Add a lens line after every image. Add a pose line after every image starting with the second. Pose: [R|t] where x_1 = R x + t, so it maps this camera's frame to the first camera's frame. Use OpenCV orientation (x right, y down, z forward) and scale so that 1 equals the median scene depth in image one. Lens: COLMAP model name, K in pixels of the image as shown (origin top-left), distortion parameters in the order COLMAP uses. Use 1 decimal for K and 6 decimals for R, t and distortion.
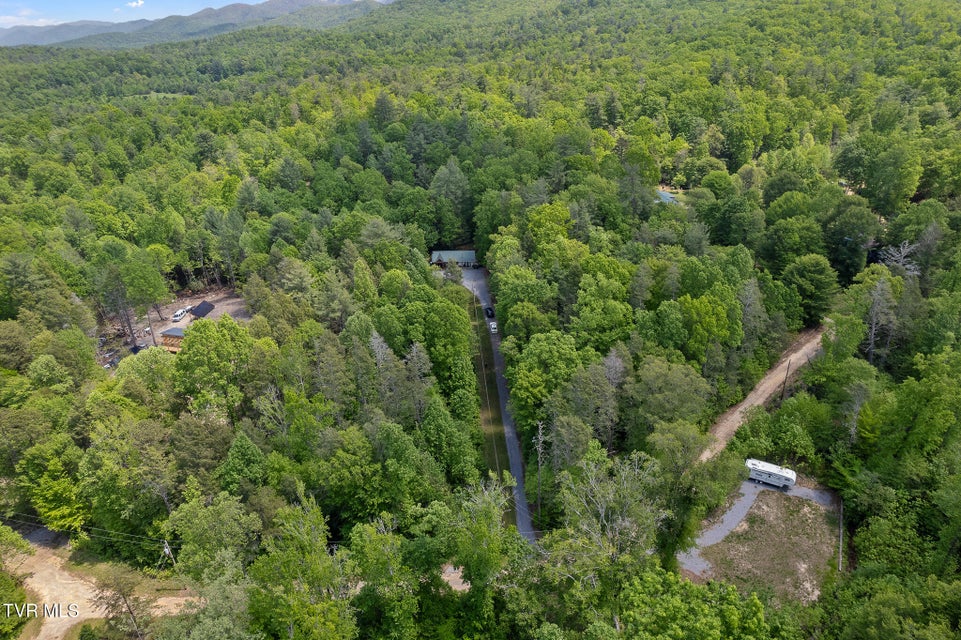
lens RADIAL K [[625.1, 0, 480.6], [0, 625.1, 322.9], [0, 0, 1]] dist [-0.028172, 0.003767]
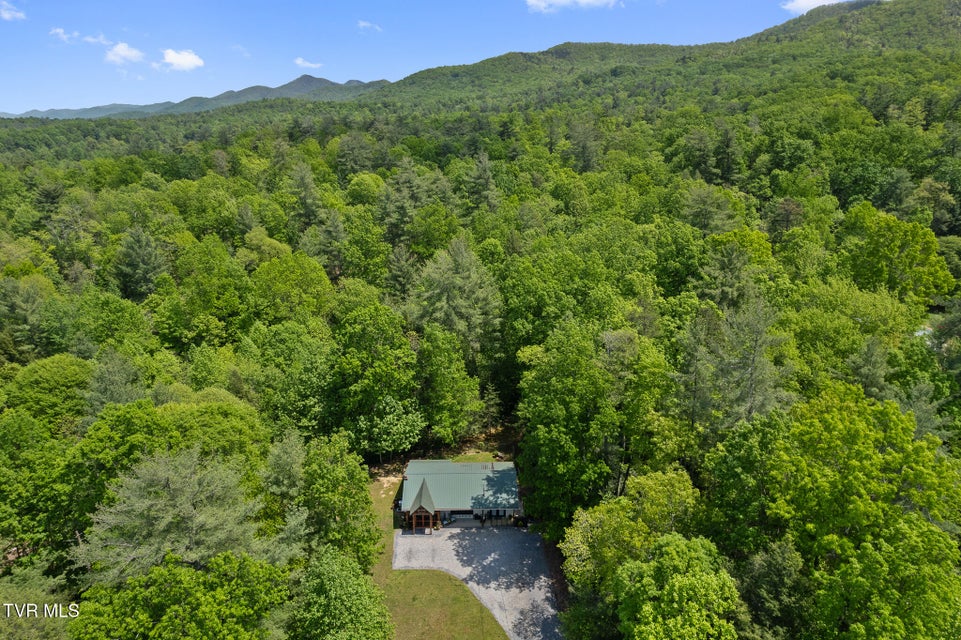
lens RADIAL K [[625.1, 0, 479.0], [0, 625.1, 310.6], [0, 0, 1]] dist [-0.028172, 0.003767]
pose [[0.999799, 0.009817, -0.017506, -0.019730], [-0.012115, 0.990577, -0.136421, -0.120439], [0.016001, 0.136605, 0.990496, 0.456525]]
